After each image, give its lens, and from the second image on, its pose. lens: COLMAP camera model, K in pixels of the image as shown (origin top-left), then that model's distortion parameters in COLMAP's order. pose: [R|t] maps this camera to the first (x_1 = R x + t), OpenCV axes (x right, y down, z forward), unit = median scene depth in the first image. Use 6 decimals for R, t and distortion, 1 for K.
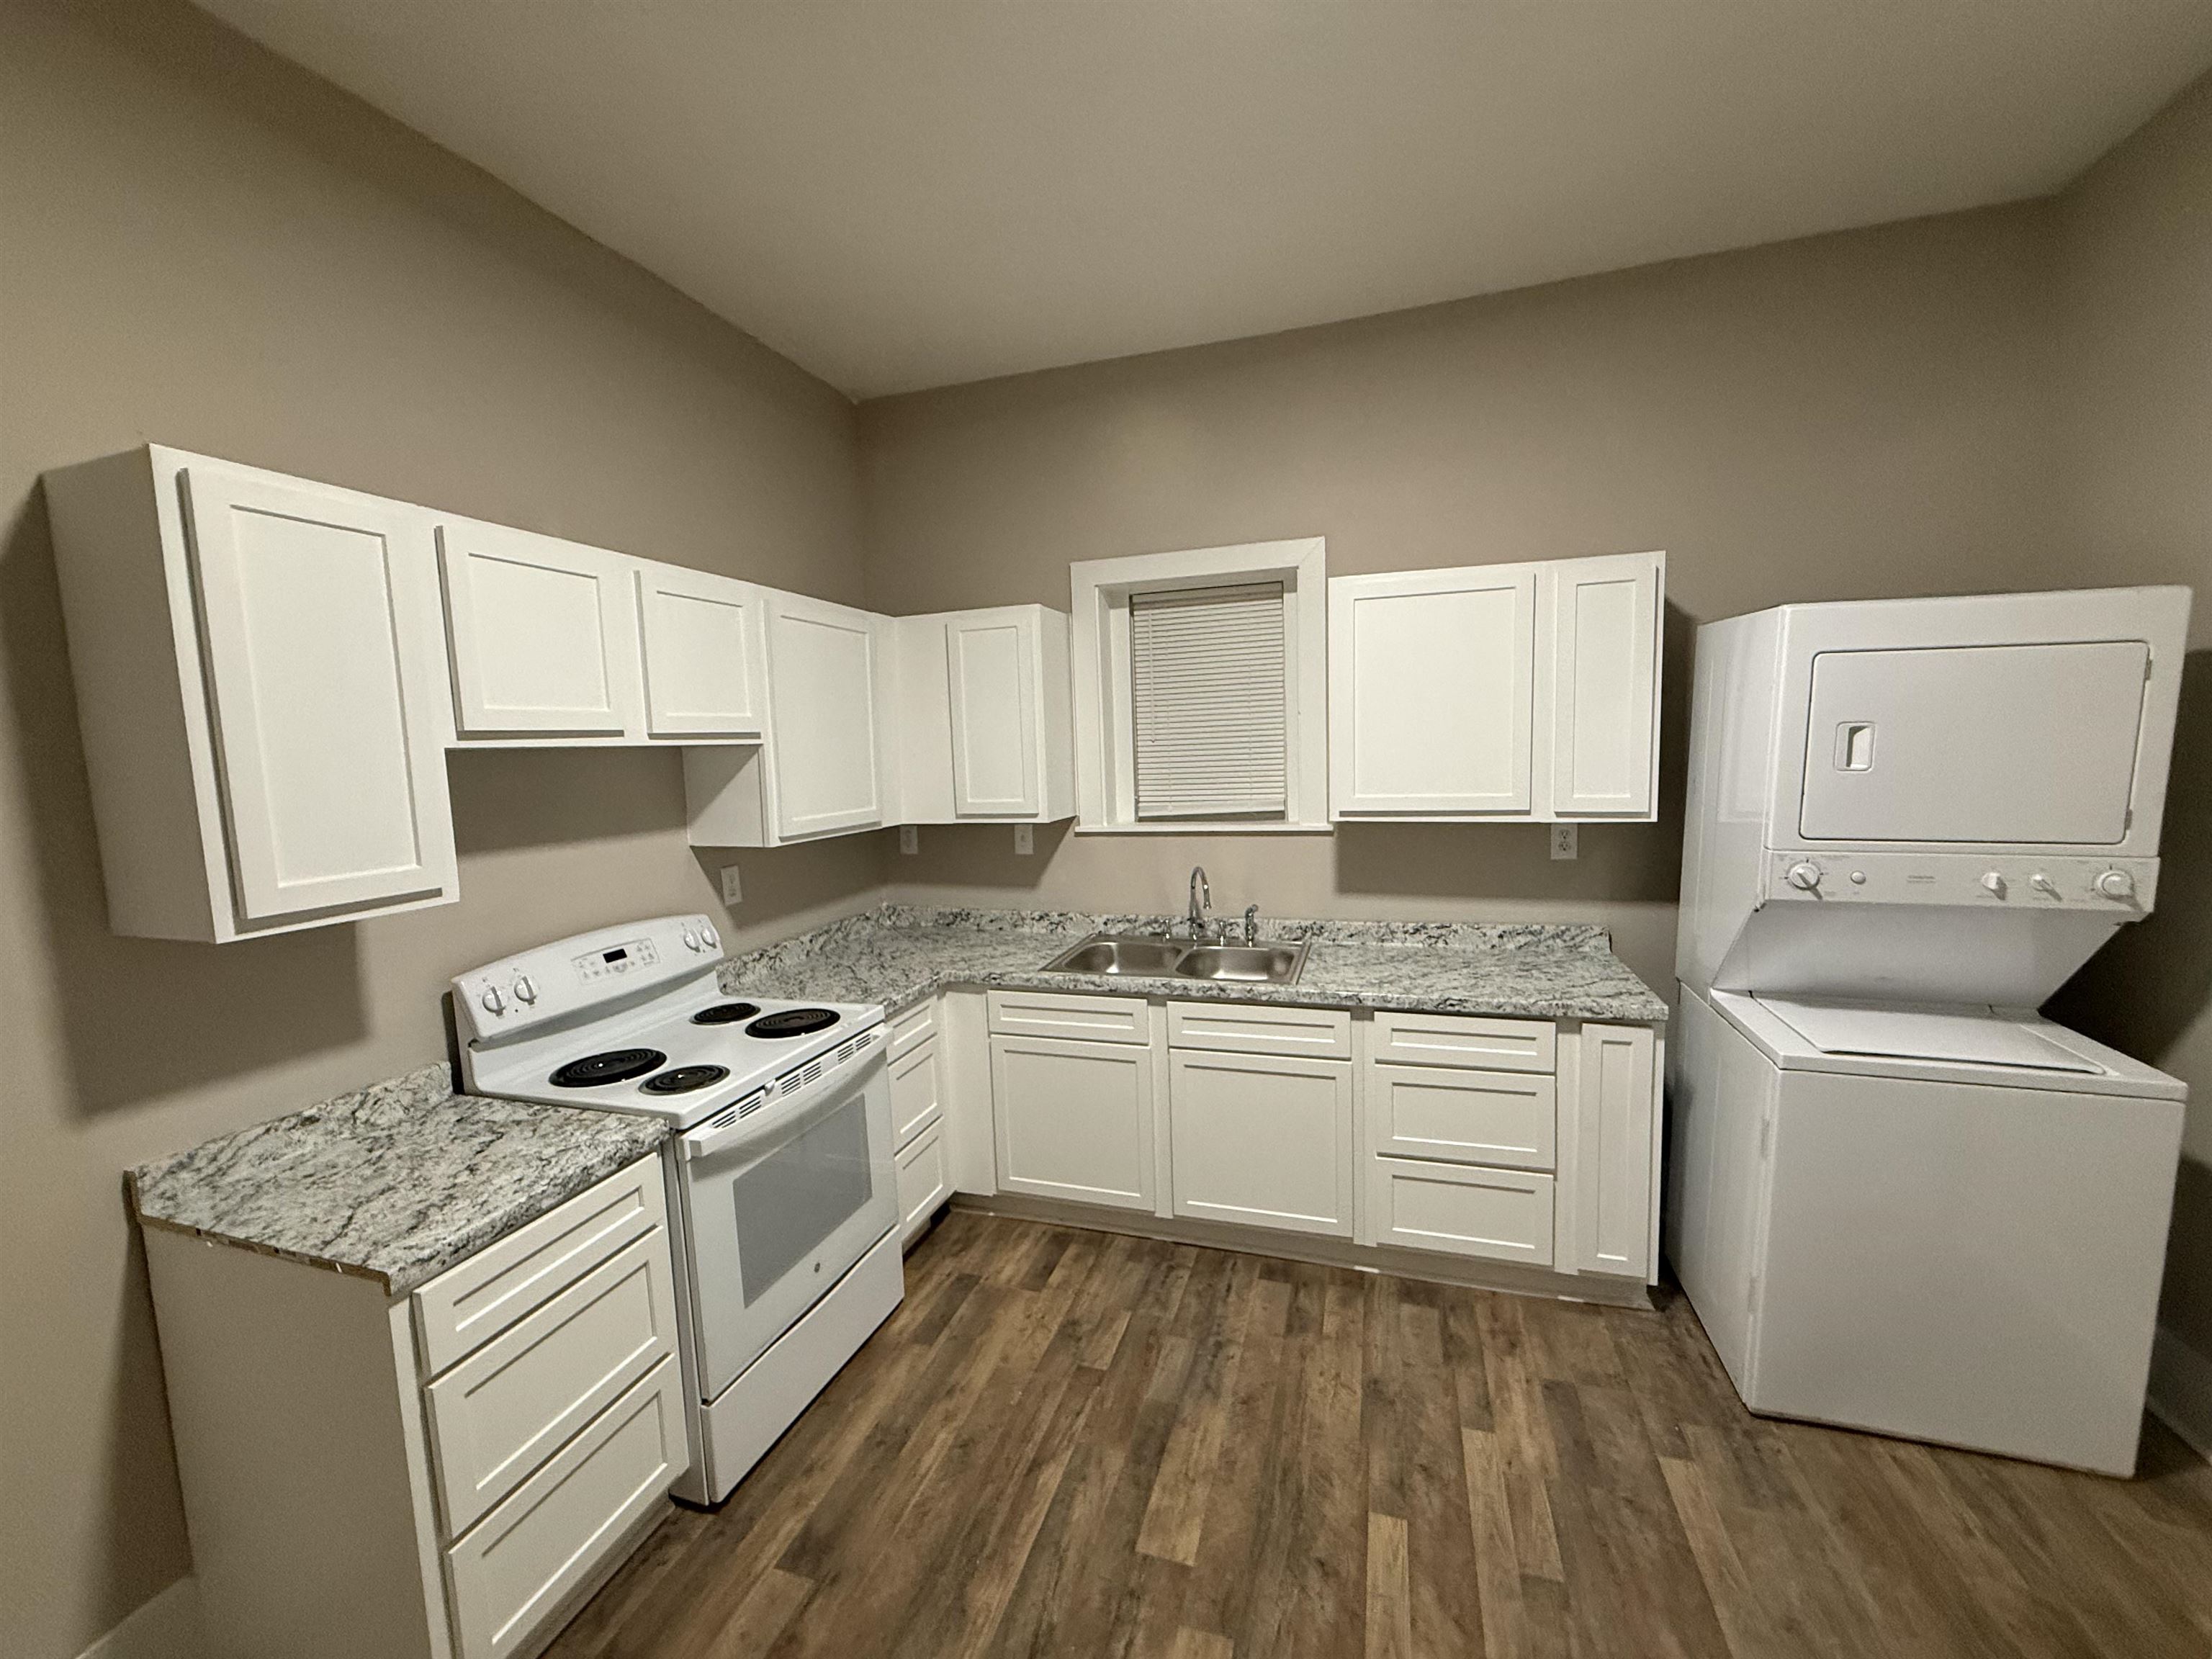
lens RADIAL K [[883.1, 0, 1100.0], [0, 883.1, 830.3], [0, 0, 1]] dist [0.000033, 0.000119]
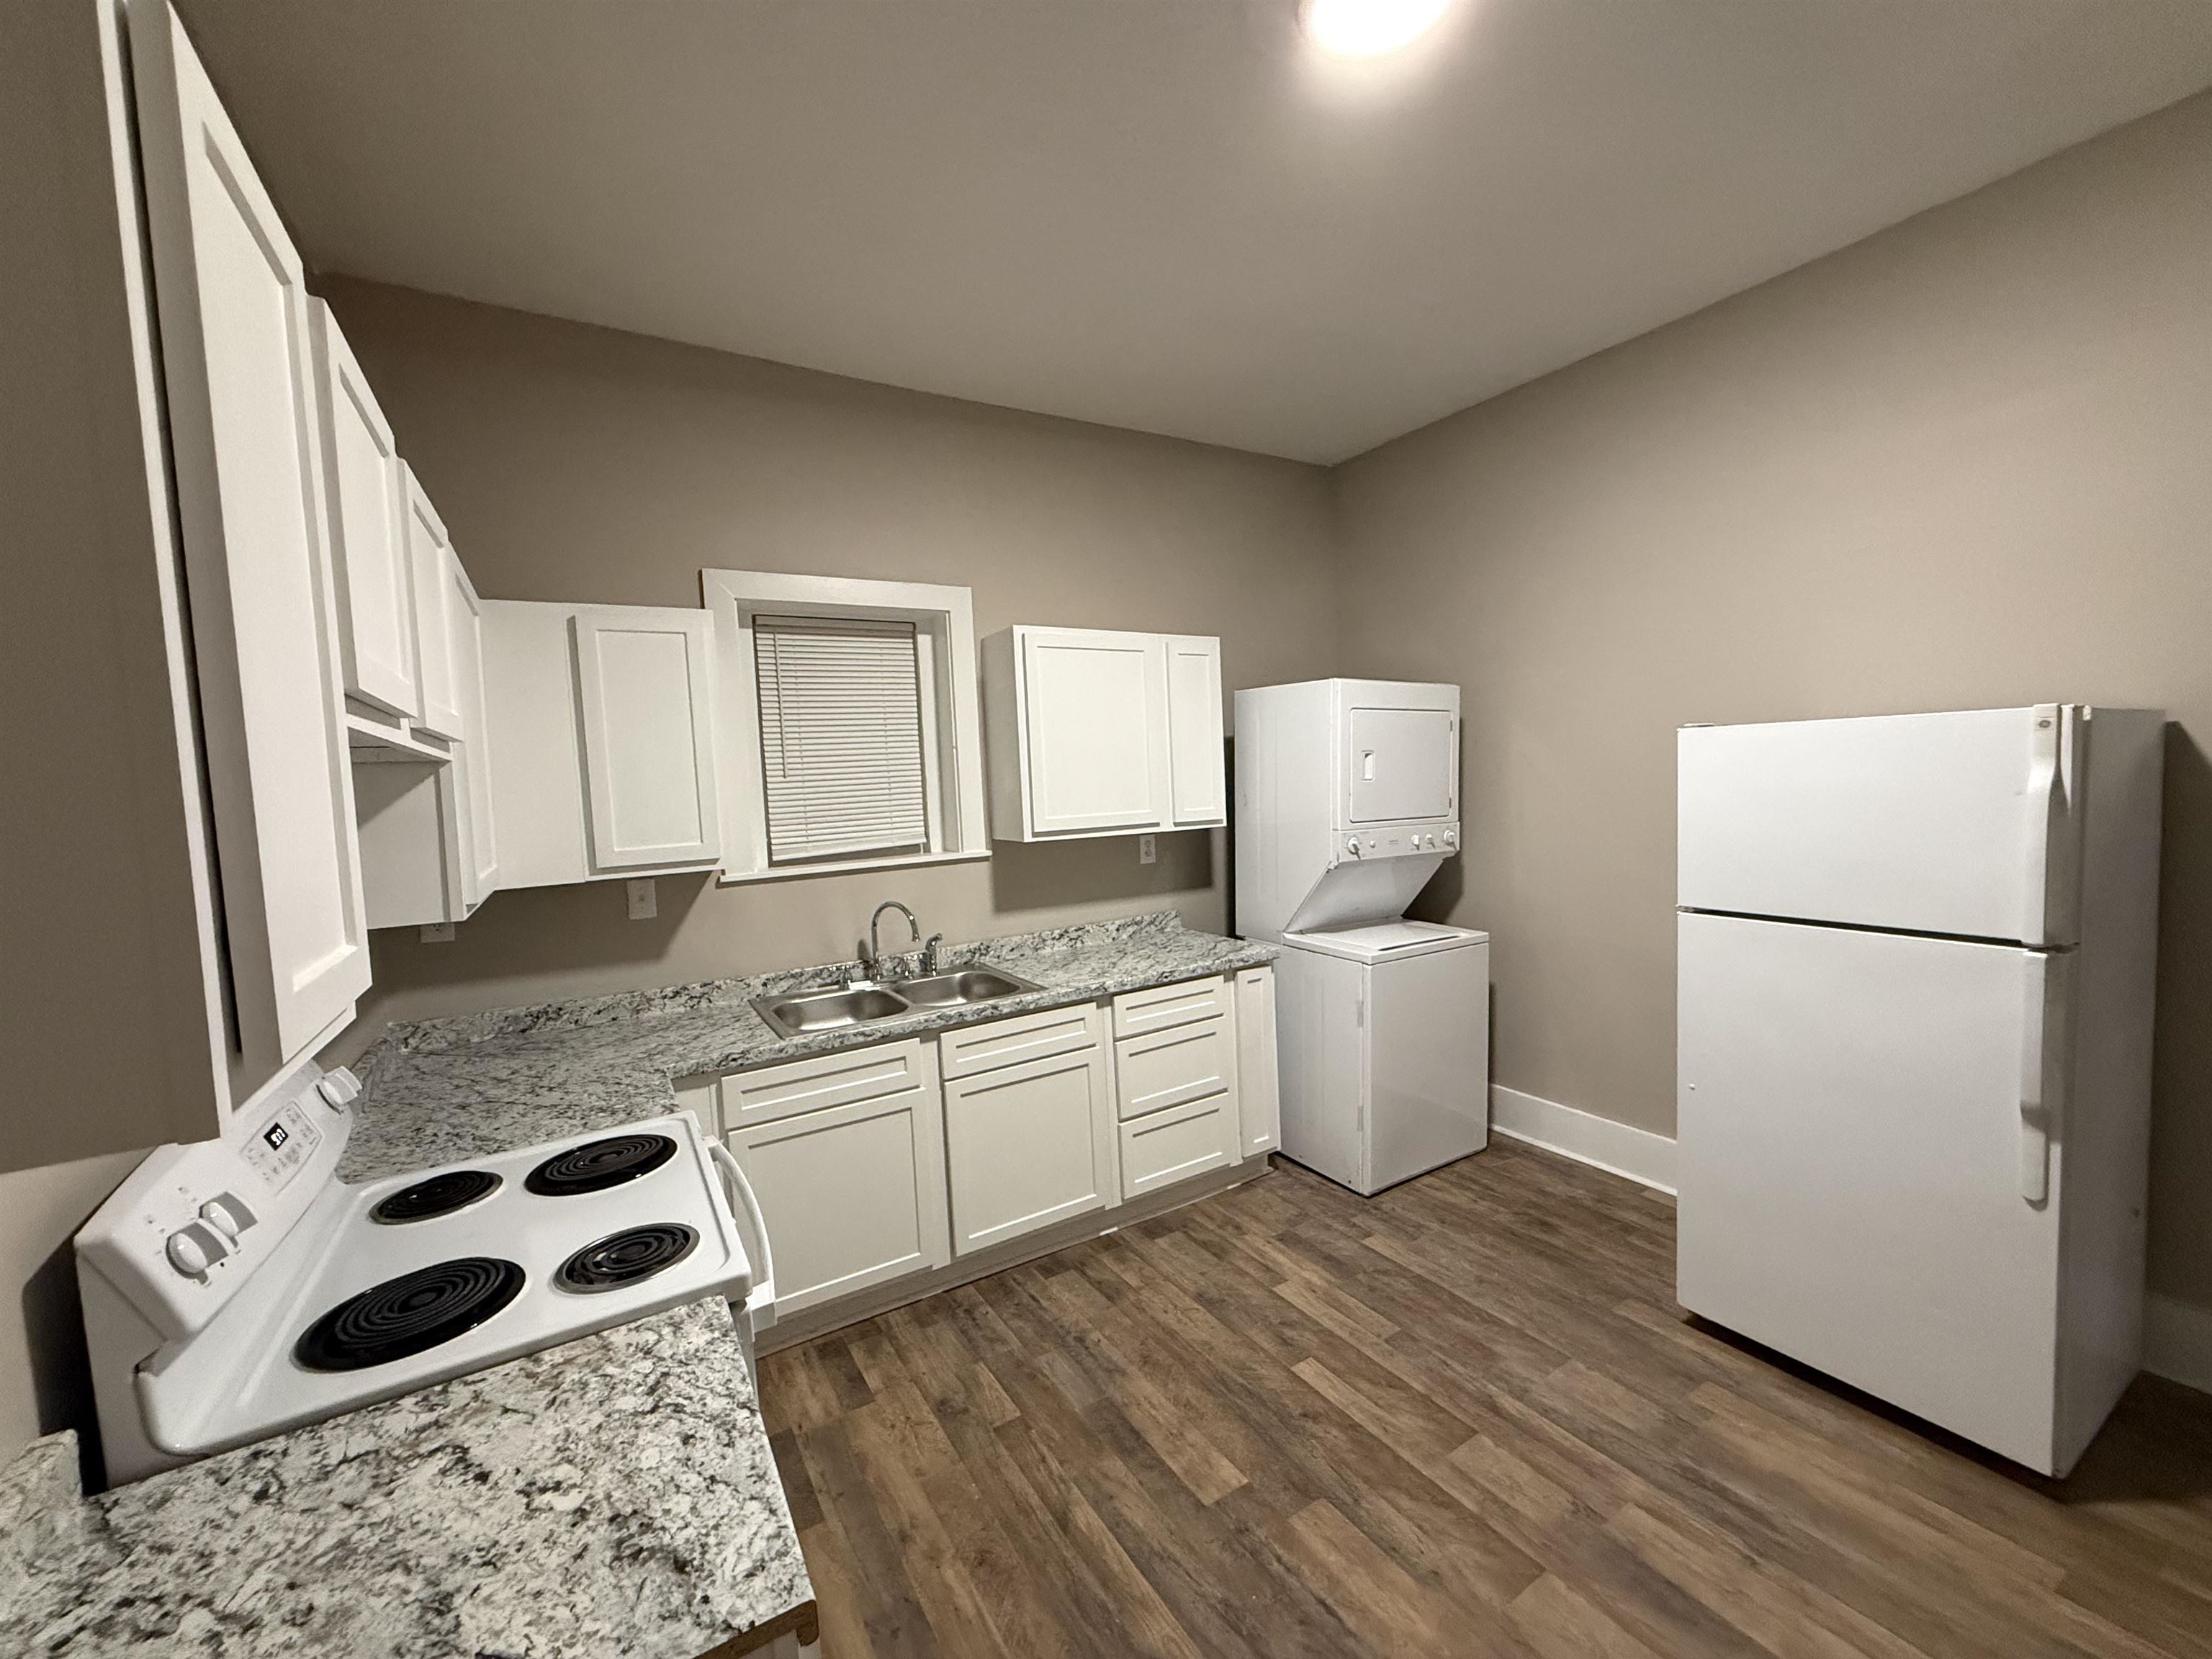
lens RADIAL K [[883.1, 0, 1099.8], [0, 883.1, 831.2], [0, 0, 1]] dist [0.000033, 0.000119]
pose [[0.652278, -0.042655, 0.756778, -0.608337], [0.103434, 0.994085, -0.033122, 0.026470], [-0.750889, 0.099881, 0.652832, 0.245191]]
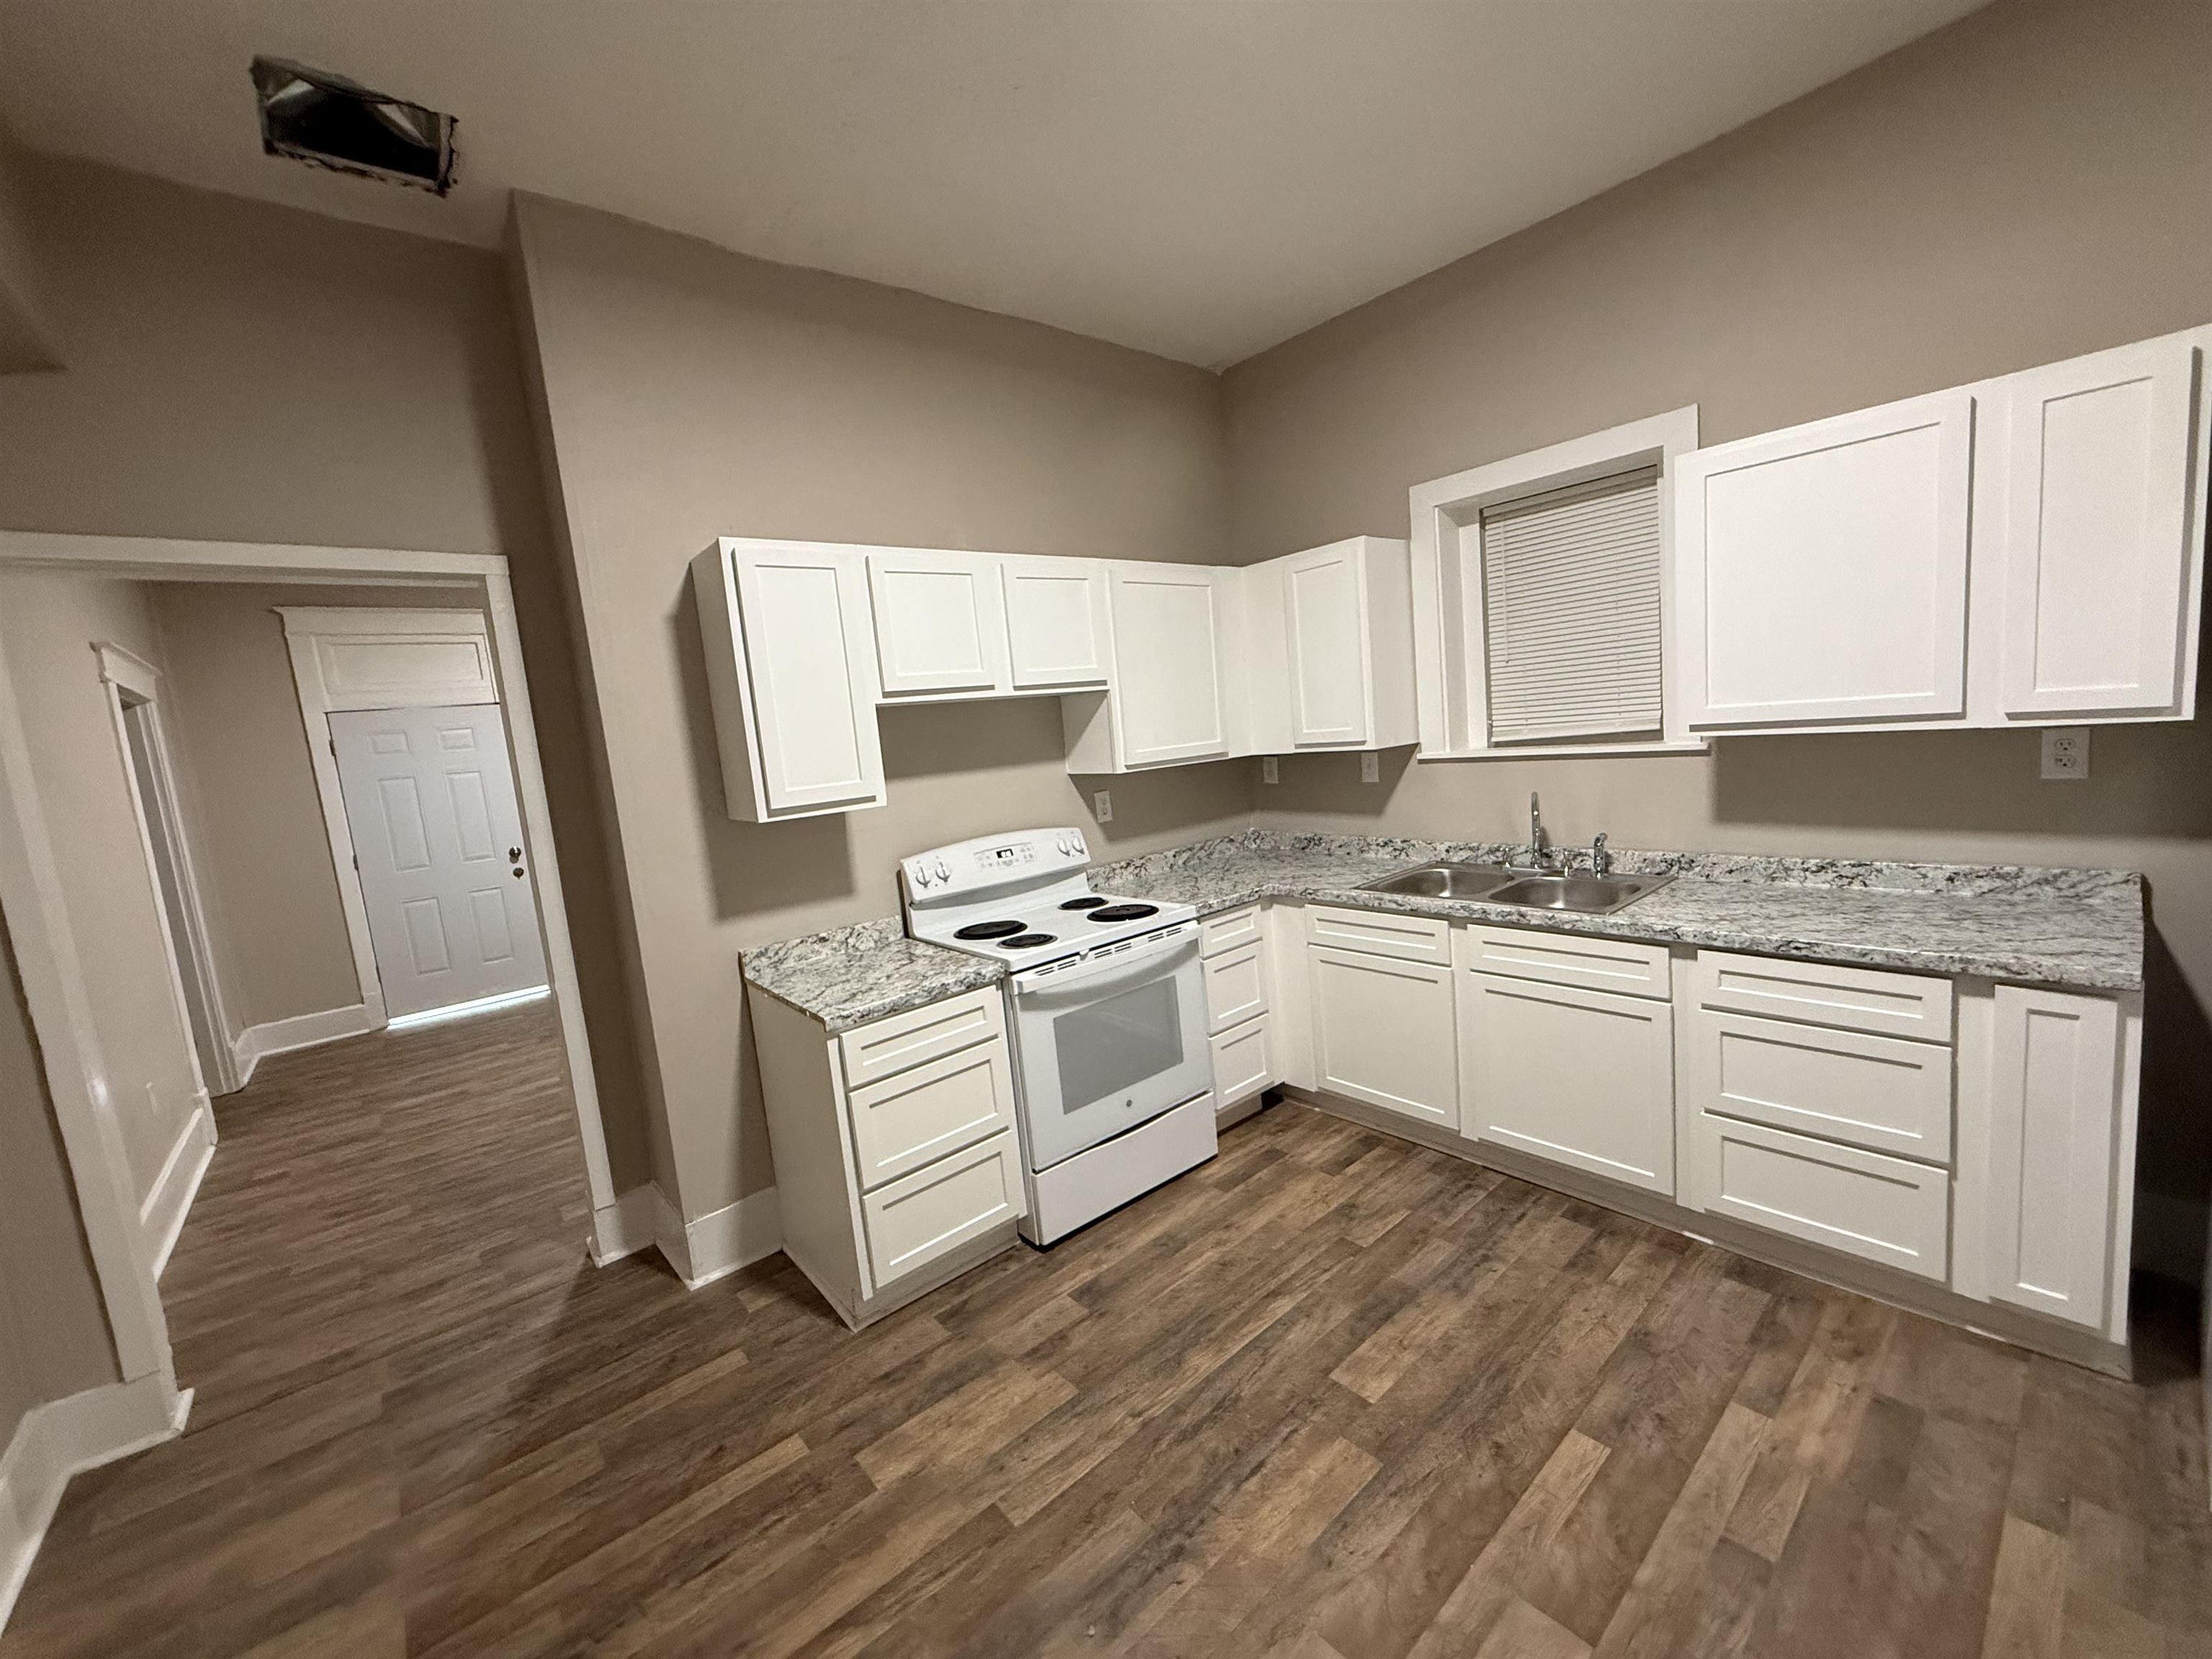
lens RADIAL K [[883.1, 0, 1097.7], [0, 883.1, 832.0], [0, 0, 1]] dist [0.000033, 0.000119]
pose [[0.845915, 0.021987, -0.532865, 0.287296], [0.011369, 0.998179, 0.059235, 0.029792], [0.533197, -0.056166, 0.844125, -0.065701]]
